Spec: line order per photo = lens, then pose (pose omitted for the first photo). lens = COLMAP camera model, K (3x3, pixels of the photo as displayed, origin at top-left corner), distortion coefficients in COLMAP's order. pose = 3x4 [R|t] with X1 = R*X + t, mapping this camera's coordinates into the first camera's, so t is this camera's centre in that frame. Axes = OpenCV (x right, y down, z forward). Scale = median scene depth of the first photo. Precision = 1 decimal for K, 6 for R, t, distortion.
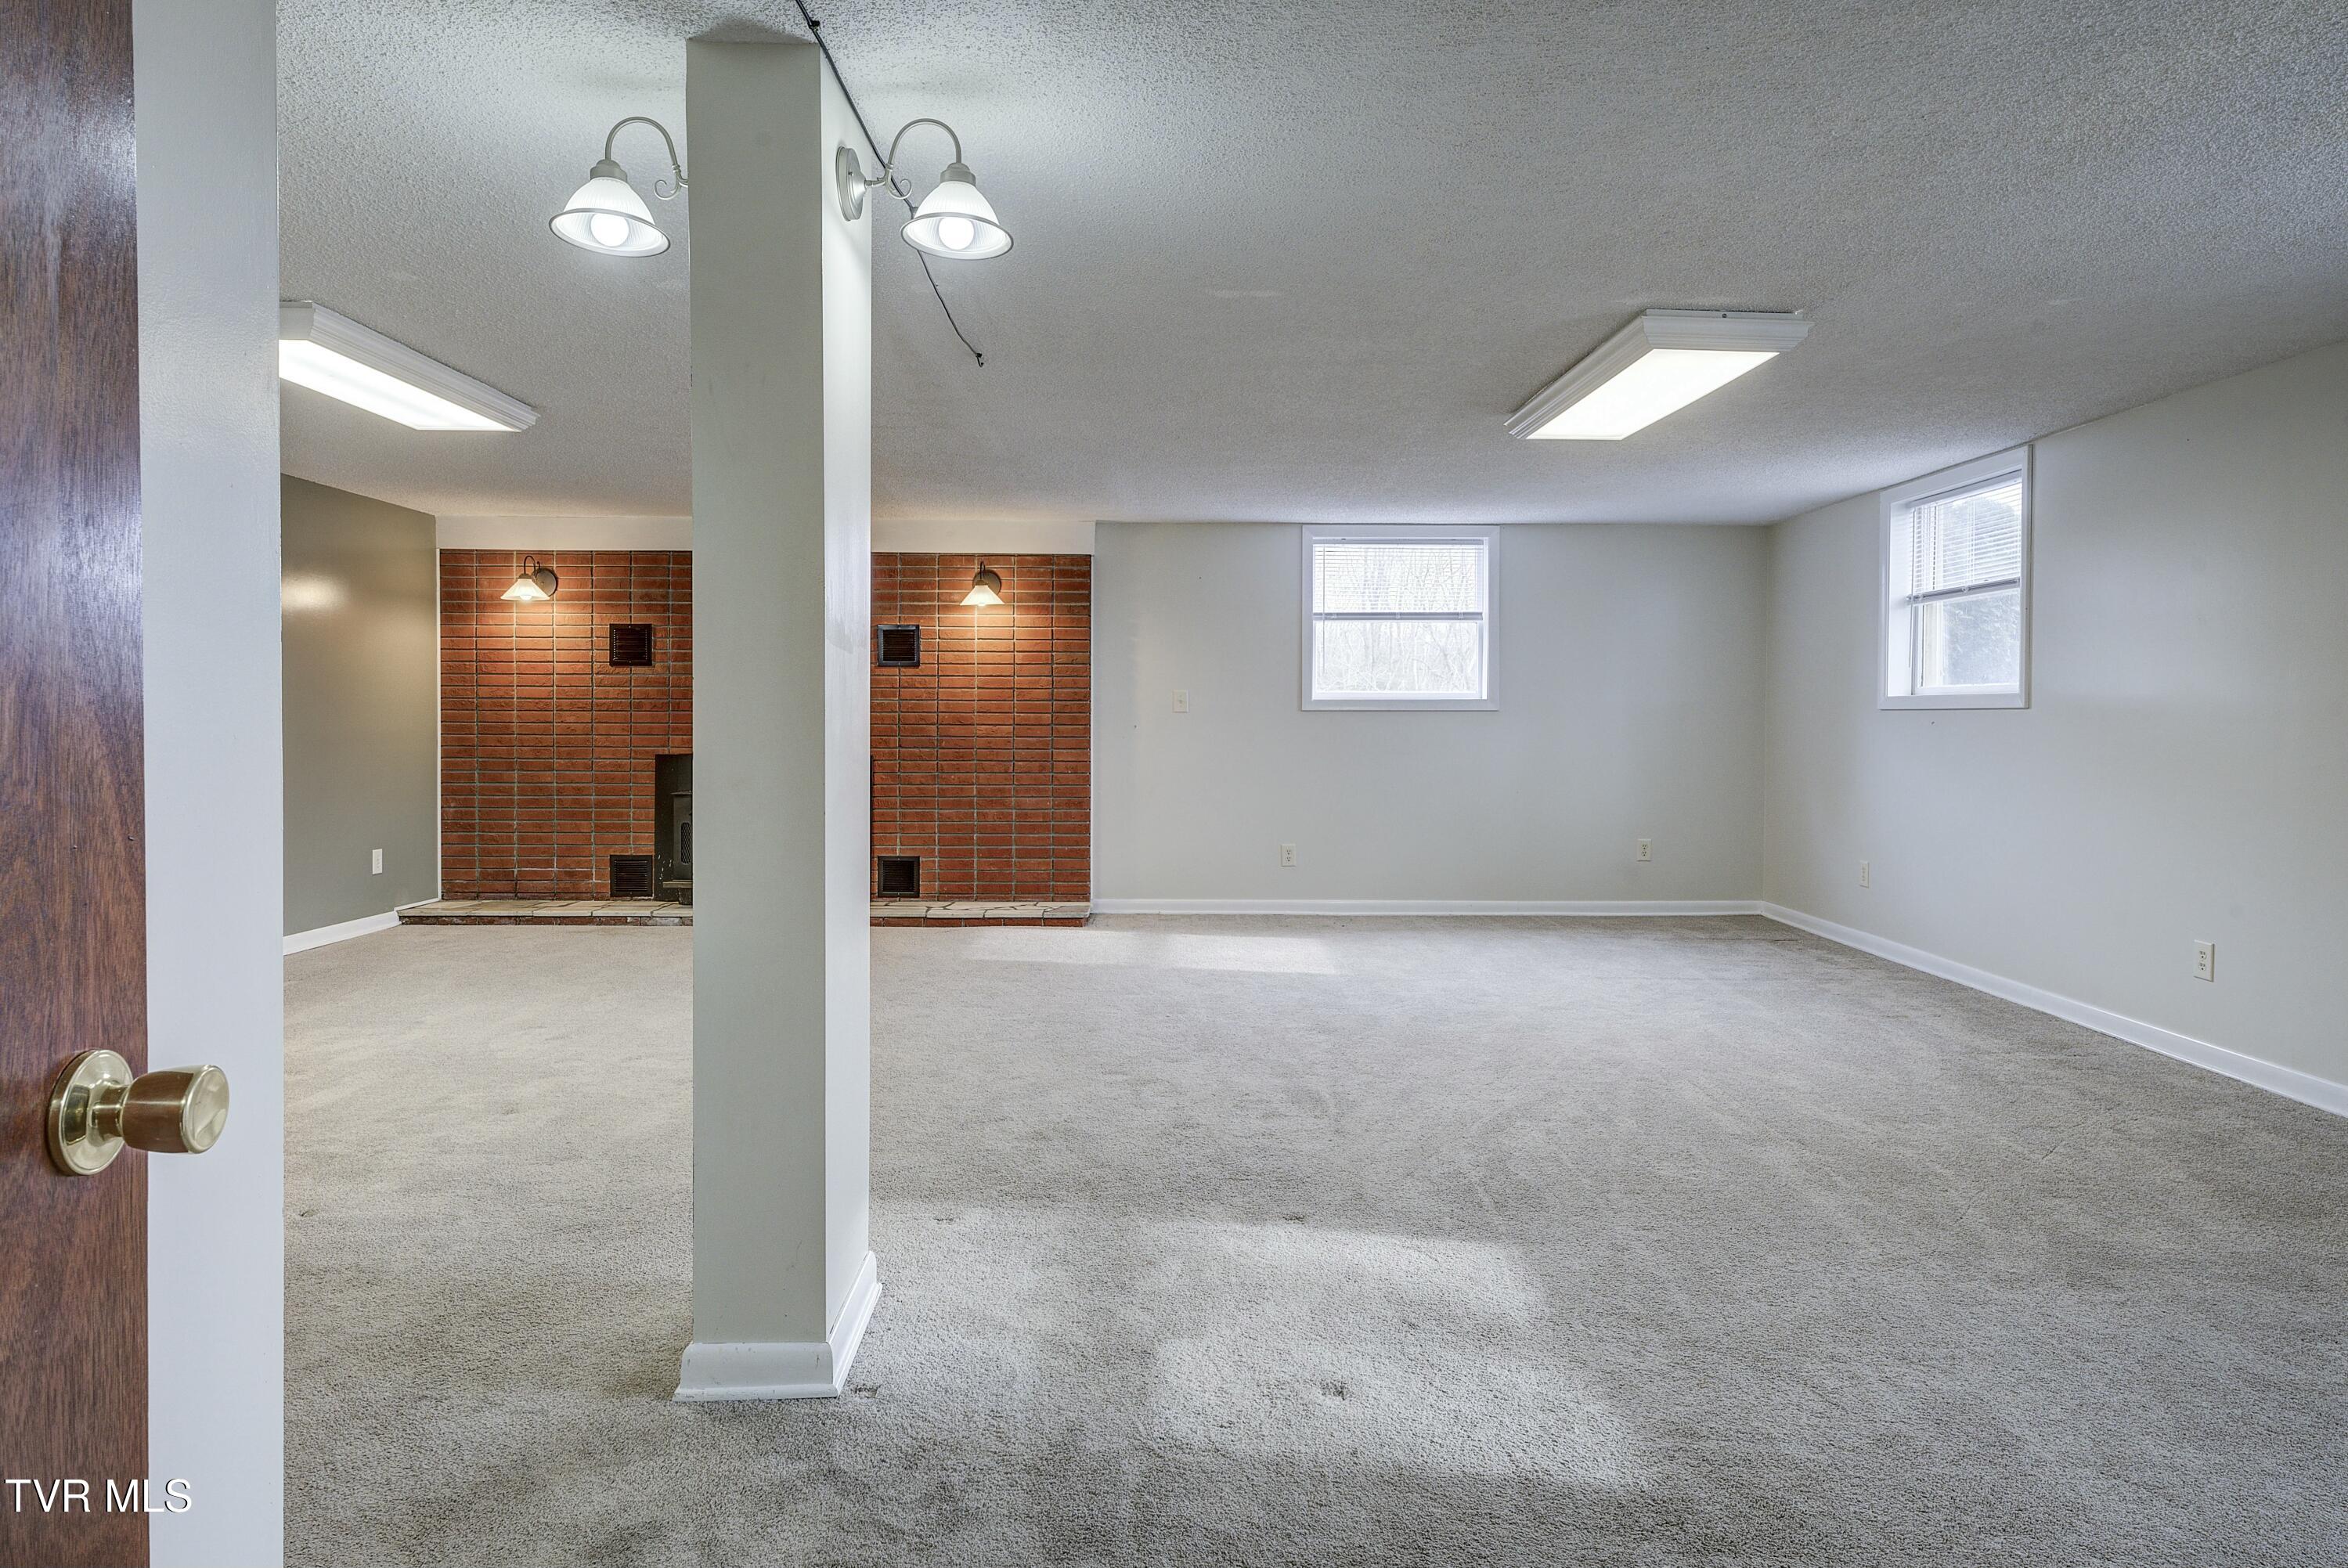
lens RADIAL K [[1335.6, 0, 1146.3], [0, 1335.6, 743.7], [0, 0, 1]] dist [0.016370, -0.002637]
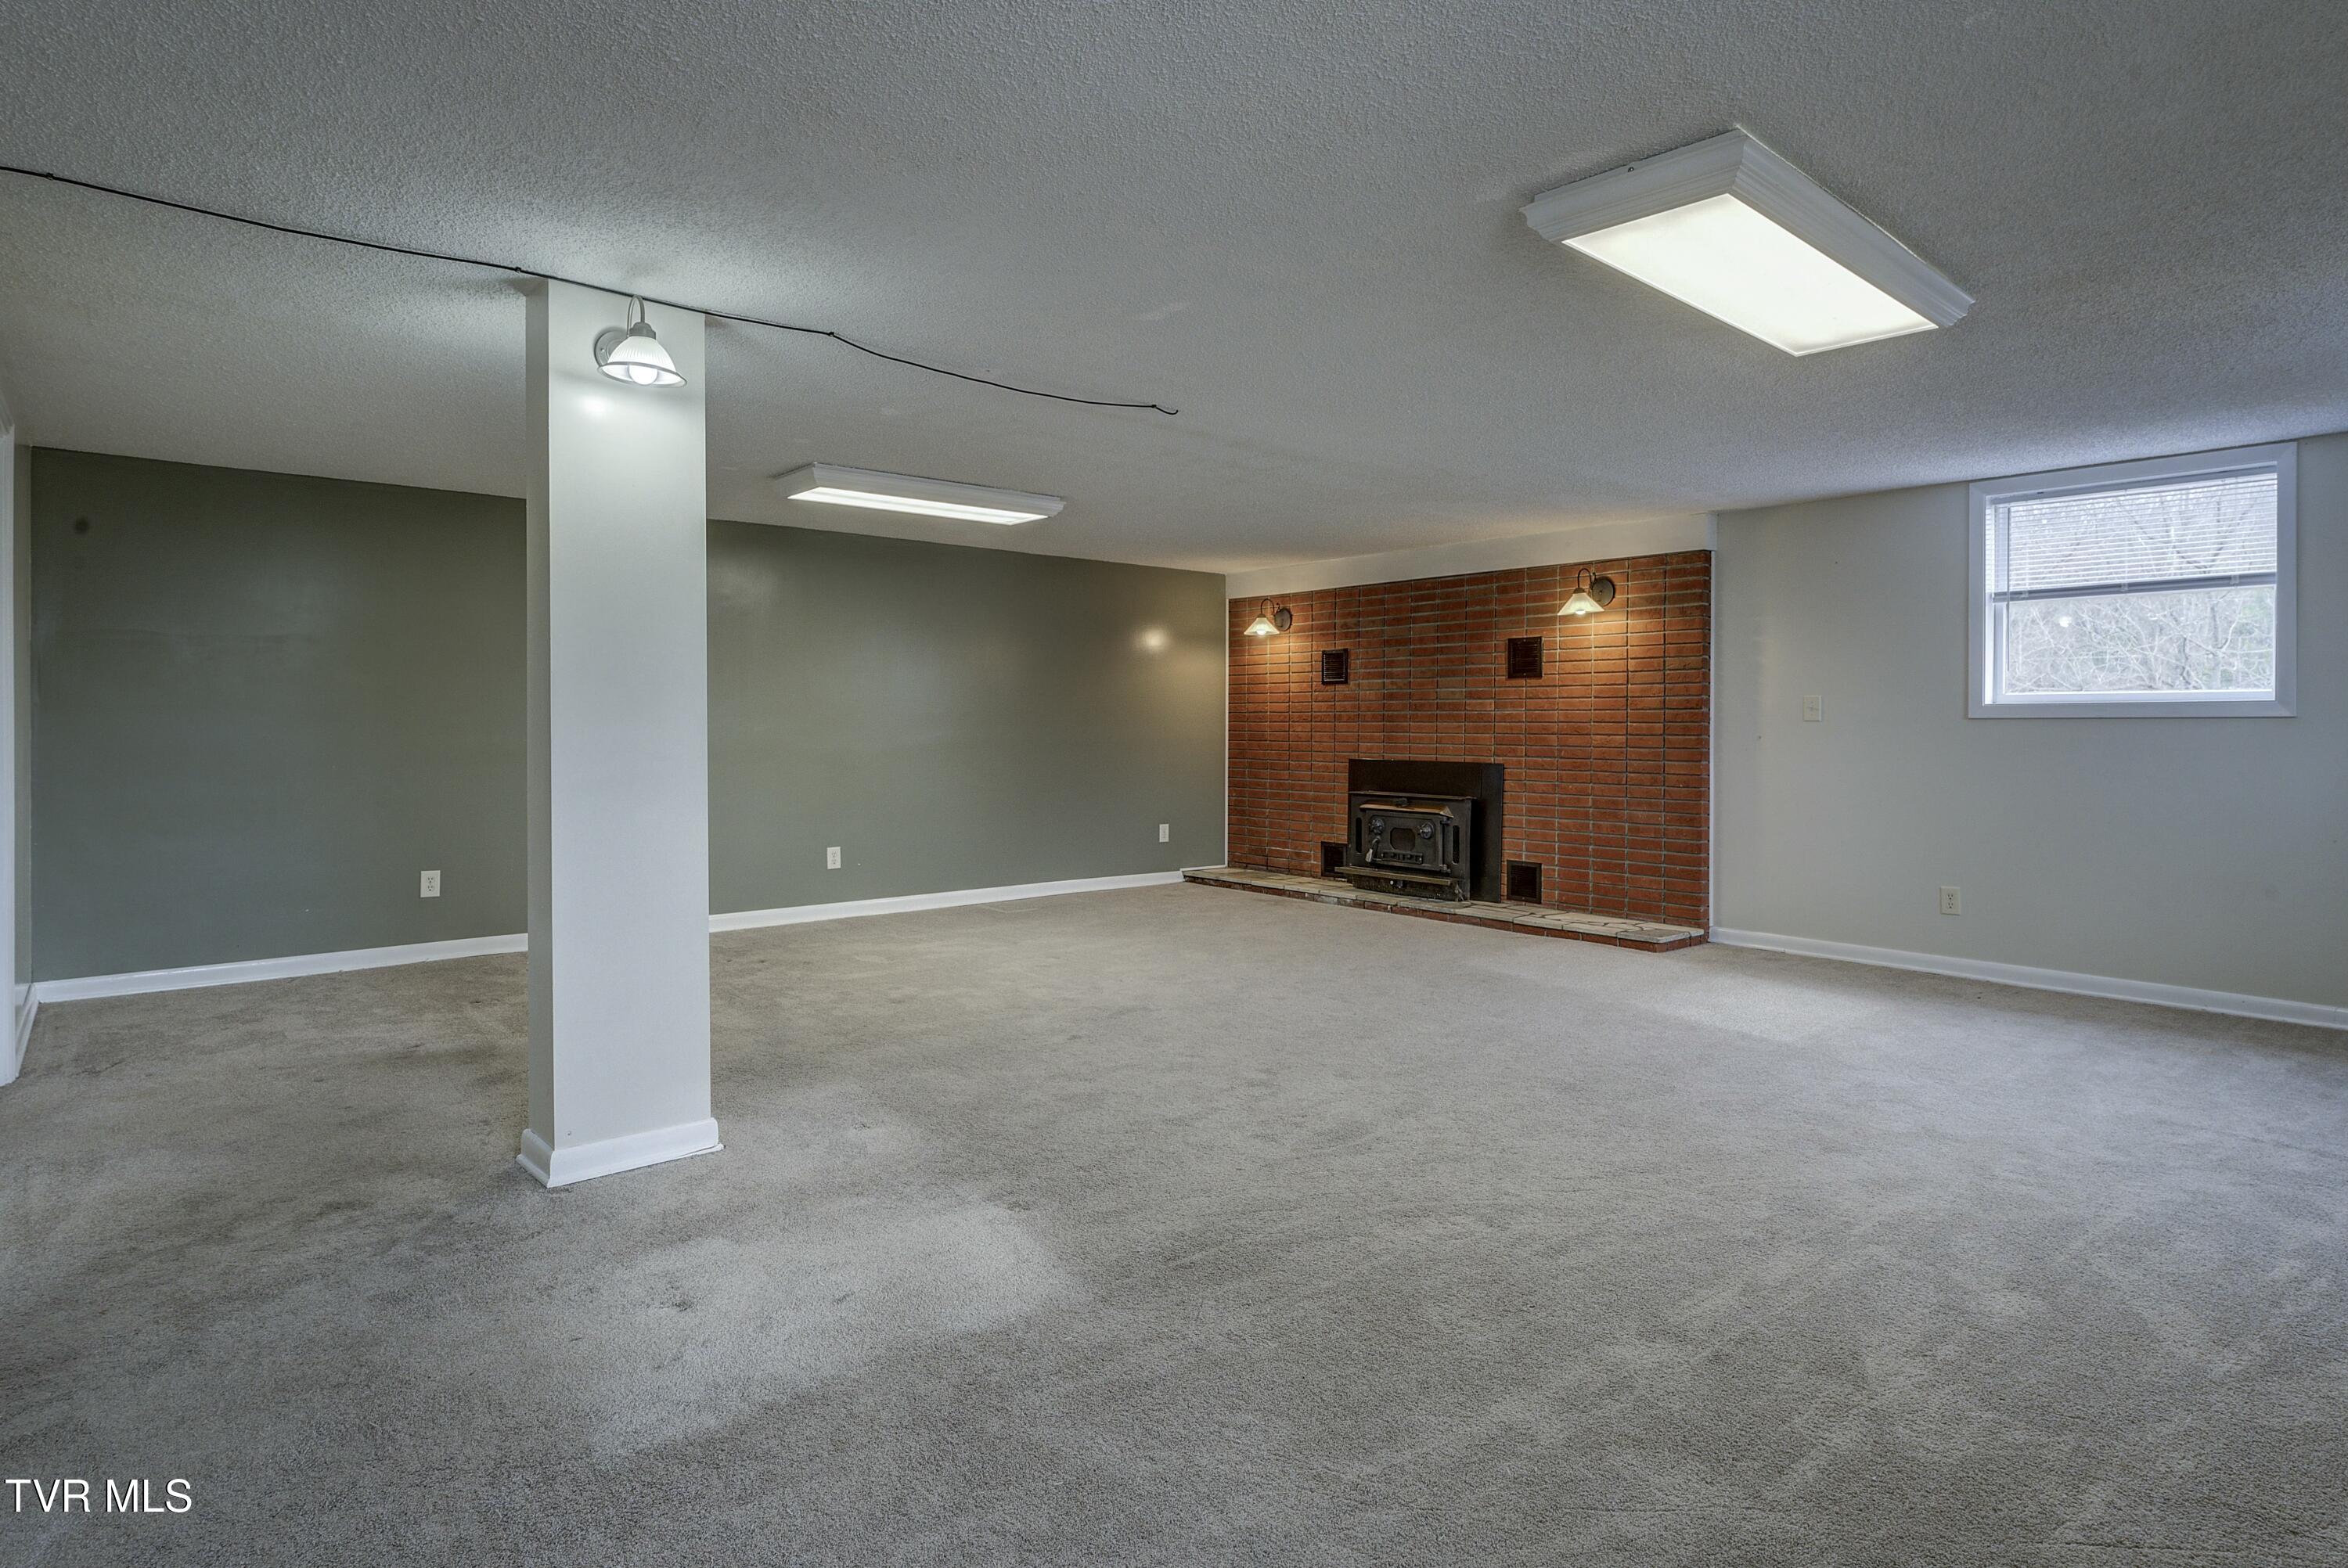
lens RADIAL K [[1216.8, 0, 1163.3], [0, 1216.8, 725.8], [0, 0, 1]] dist [0.000191, -0.001168]
pose [[0.663541, -0.001270, -0.748139, 0.333695], [-0.015497, 0.999761, -0.015441, -0.001963], [0.747979, 0.021840, 0.663363, 0.168348]]
